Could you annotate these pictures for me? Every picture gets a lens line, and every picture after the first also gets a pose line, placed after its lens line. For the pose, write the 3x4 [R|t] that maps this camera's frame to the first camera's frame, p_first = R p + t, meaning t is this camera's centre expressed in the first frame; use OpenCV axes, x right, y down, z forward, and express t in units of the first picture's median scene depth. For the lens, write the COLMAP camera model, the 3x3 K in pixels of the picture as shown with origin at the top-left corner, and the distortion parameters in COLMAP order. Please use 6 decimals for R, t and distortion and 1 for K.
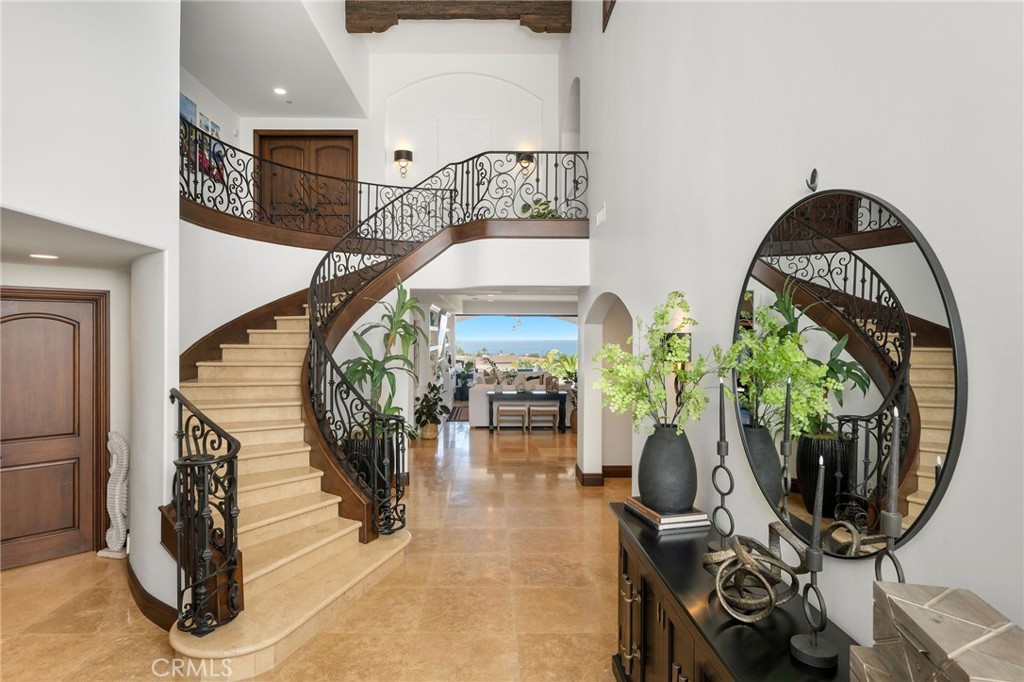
lens RADIAL K [[583.1, 0, 512.0], [0, 583.1, 341.0], [0, 0, 1]] dist [0.000108, -0.000003]
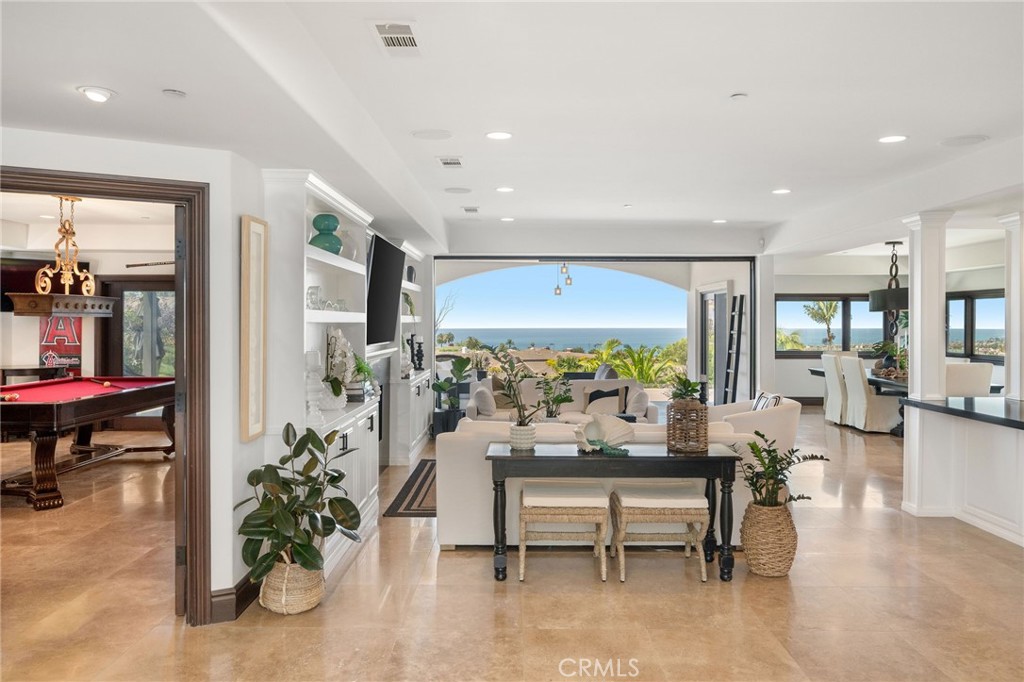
lens RADIAL K [[737.5, 0, 512.0], [0, 737.5, 341.0], [0, 0, 1]] dist [-0.002179, -0.000330]
pose [[0.998941, 0.005128, -0.045717, -0.010396], [-0.004593, 0.999920, 0.011791, 0.021748], [0.045773, -0.011569, 0.998885, 0.577843]]
